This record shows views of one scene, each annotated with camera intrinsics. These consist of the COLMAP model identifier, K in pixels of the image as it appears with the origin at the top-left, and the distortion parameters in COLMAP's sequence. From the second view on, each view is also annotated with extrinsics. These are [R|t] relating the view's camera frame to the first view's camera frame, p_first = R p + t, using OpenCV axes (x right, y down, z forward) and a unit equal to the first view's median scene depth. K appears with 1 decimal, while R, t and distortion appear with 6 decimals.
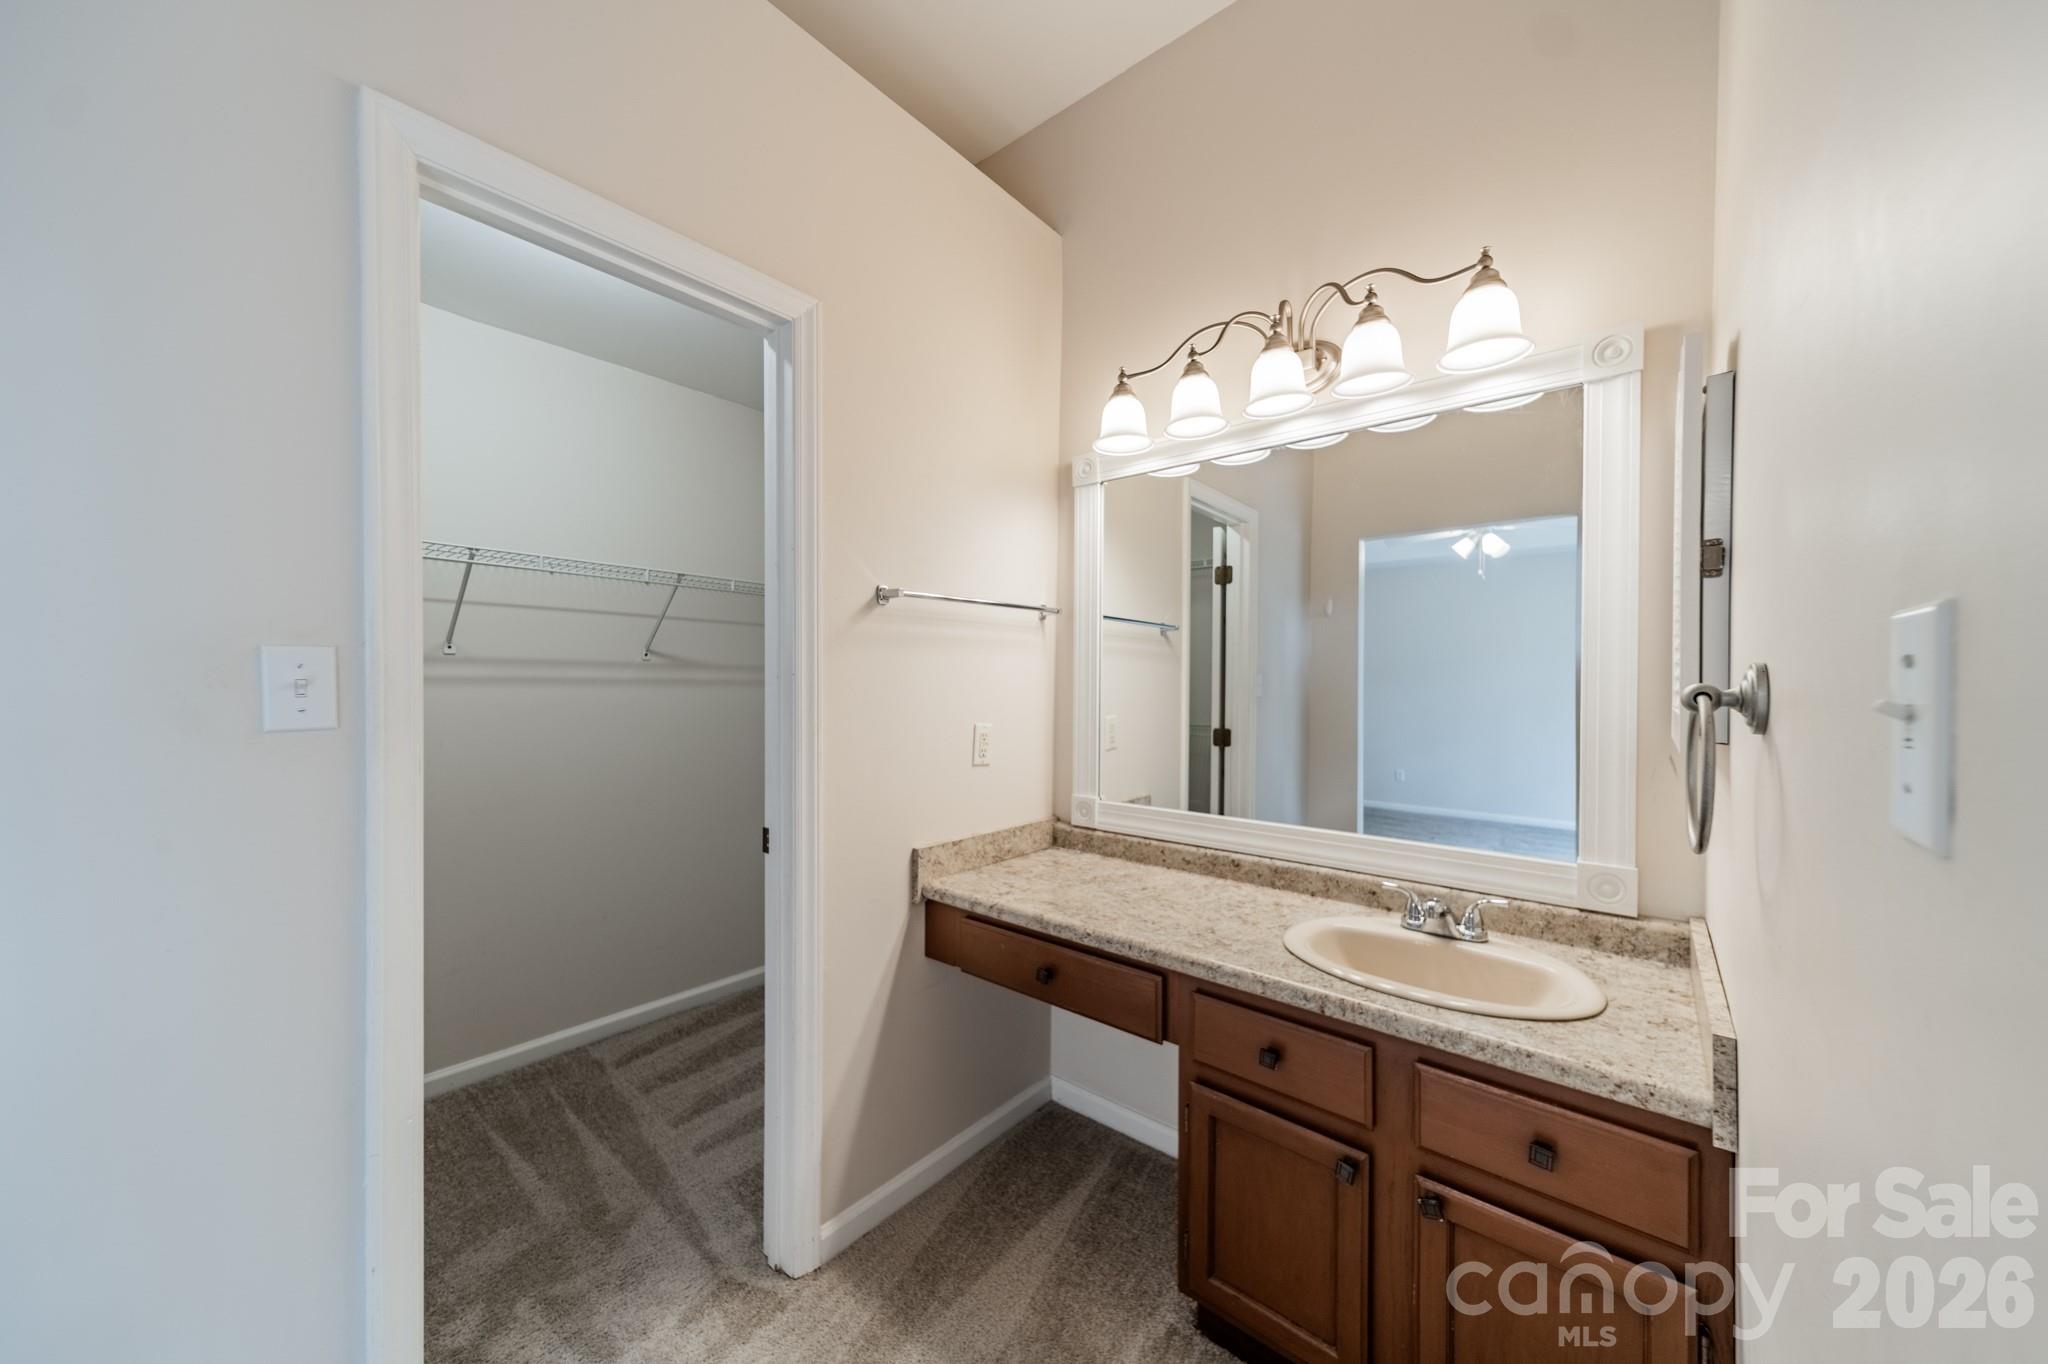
lens RADIAL K [[724.6, 0, 1027.3], [0, 724.6, 682.4], [0, 0, 1]] dist [0.008444, 0.000264]
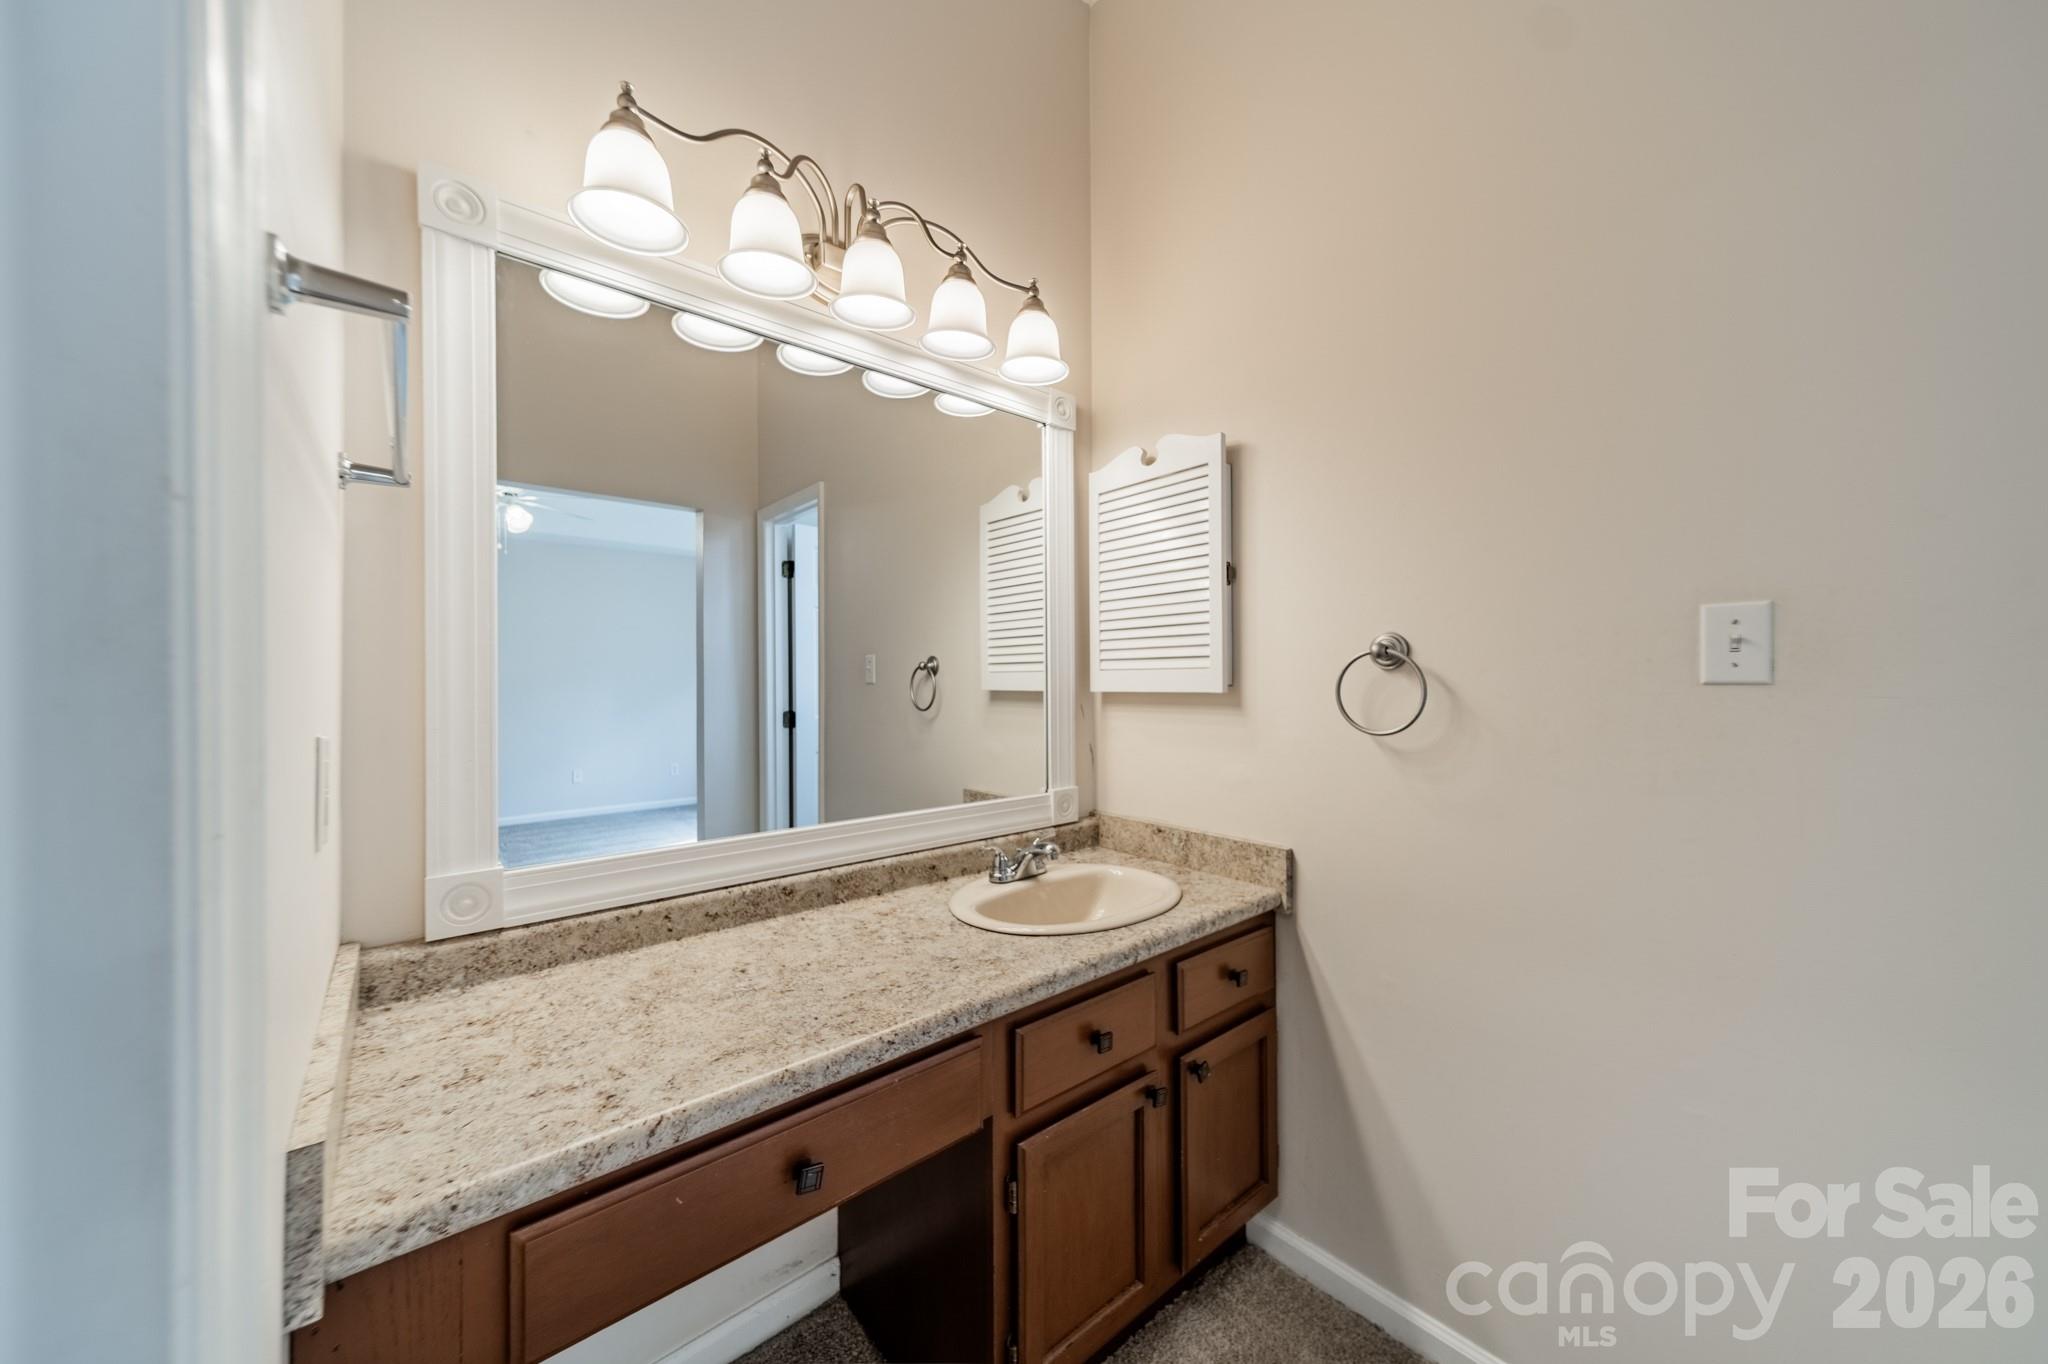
lens RADIAL K [[724.6, 0, 1026.1], [0, 724.6, 679.8], [0, 0, 1]] dist [0.008444, 0.000264]
pose [[0.158361, -0.003265, 0.987376, -0.437555], [0.008841, 0.999959, 0.001889, 0.037475], [-0.987342, 0.008431, 0.158383, 0.691068]]
